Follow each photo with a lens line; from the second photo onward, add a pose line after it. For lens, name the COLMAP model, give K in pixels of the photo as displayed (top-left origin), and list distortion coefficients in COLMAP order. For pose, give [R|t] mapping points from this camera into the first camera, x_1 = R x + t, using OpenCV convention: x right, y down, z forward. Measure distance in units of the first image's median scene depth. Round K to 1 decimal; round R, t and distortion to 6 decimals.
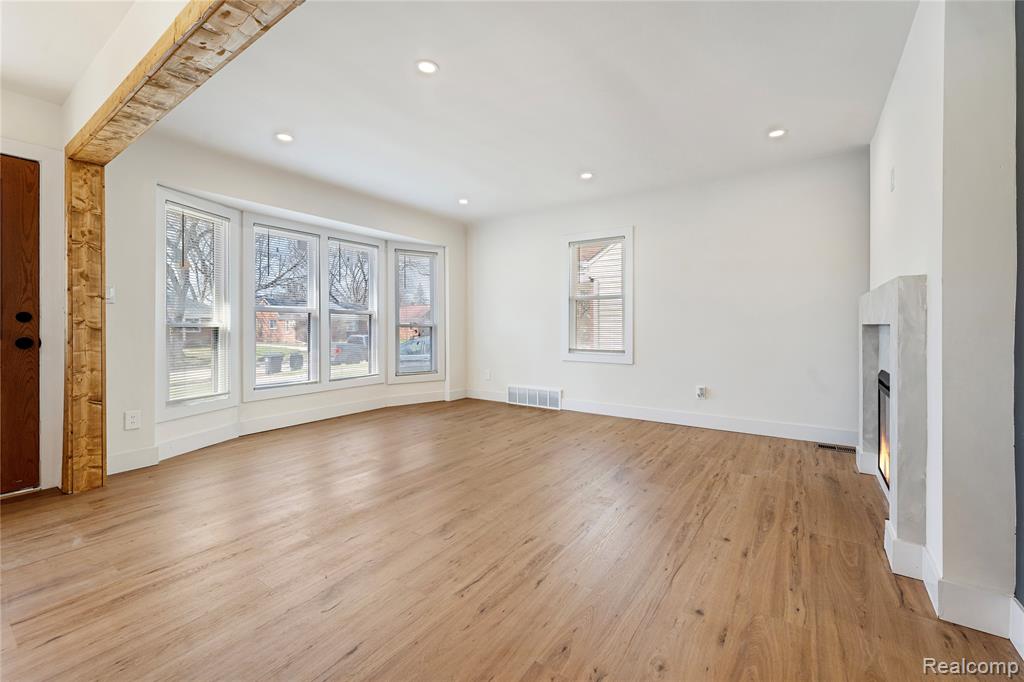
lens RADIAL K [[414.9, 0, 513.5], [0, 414.9, 331.7], [0, 0, 1]] dist [0.000334, -0.001241]
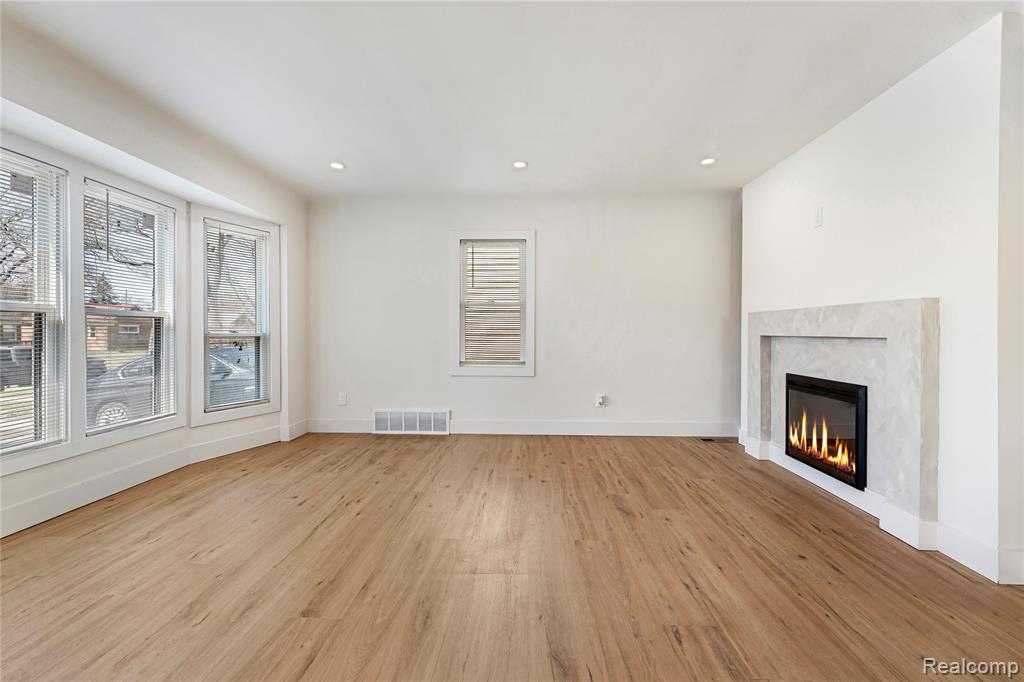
lens RADIAL K [[414.9, 0, 508.4], [0, 414.9, 334.8], [0, 0, 1]] dist [0.000334, -0.001241]
pose [[0.849223, -0.001333, 0.528033, -0.390165], [0.005753, 0.999961, -0.006729, -0.015319], [-0.528003, 0.008753, 0.849197, 0.346672]]
